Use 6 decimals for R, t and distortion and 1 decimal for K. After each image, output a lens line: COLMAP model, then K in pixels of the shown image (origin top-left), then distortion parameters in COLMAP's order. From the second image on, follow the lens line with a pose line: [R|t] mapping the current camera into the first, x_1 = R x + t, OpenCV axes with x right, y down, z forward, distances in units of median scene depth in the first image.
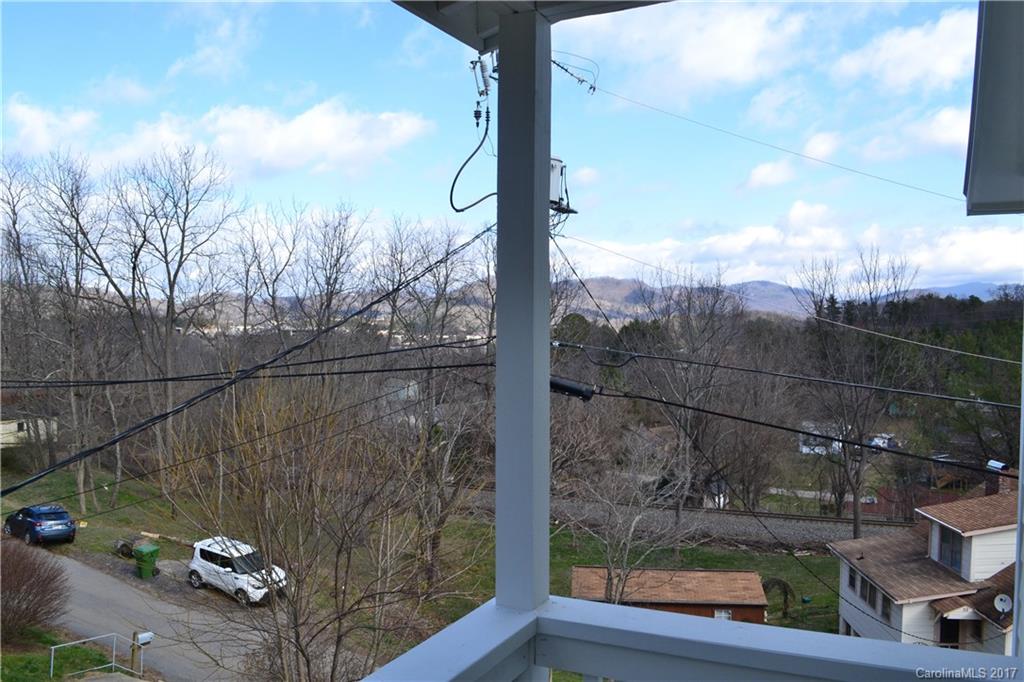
lens RADIAL K [[815.6, 0, 507.4], [0, 815.6, 348.7], [0, 0, 1]] dist [-0.080503, 0.013020]
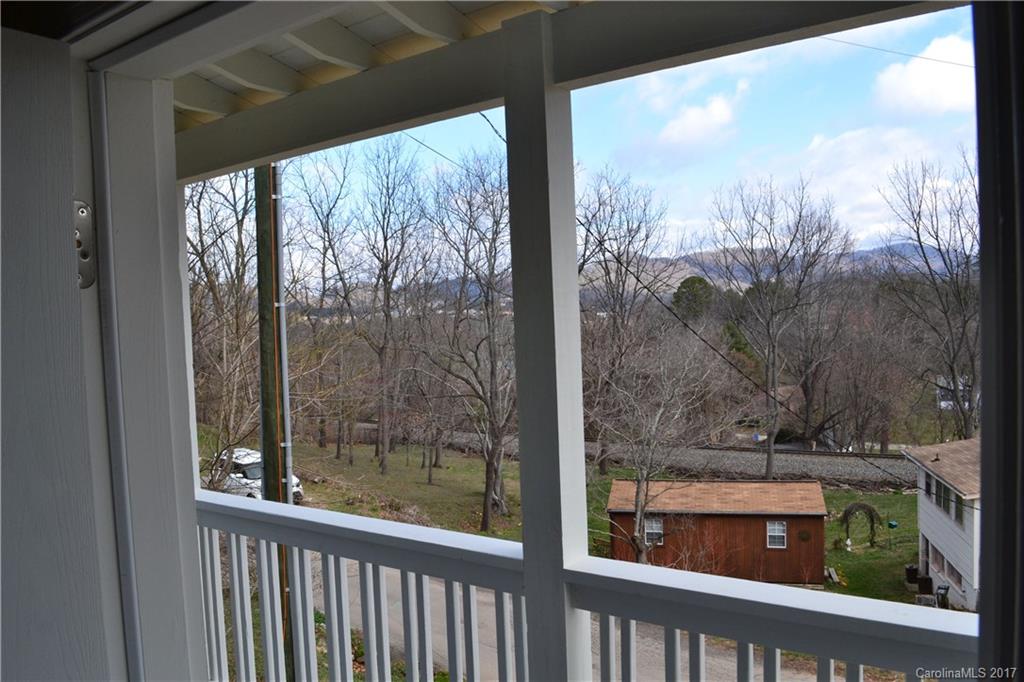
lens RADIAL K [[815.6, 0, 507.4], [0, 815.6, 348.7], [0, 0, 1]] dist [-0.080503, 0.013020]
pose [[0.986311, -0.038085, -0.160439, 0.122090], [0.042220, 0.998856, 0.022444, 0.098542], [0.159401, -0.028911, 0.986791, 0.074386]]
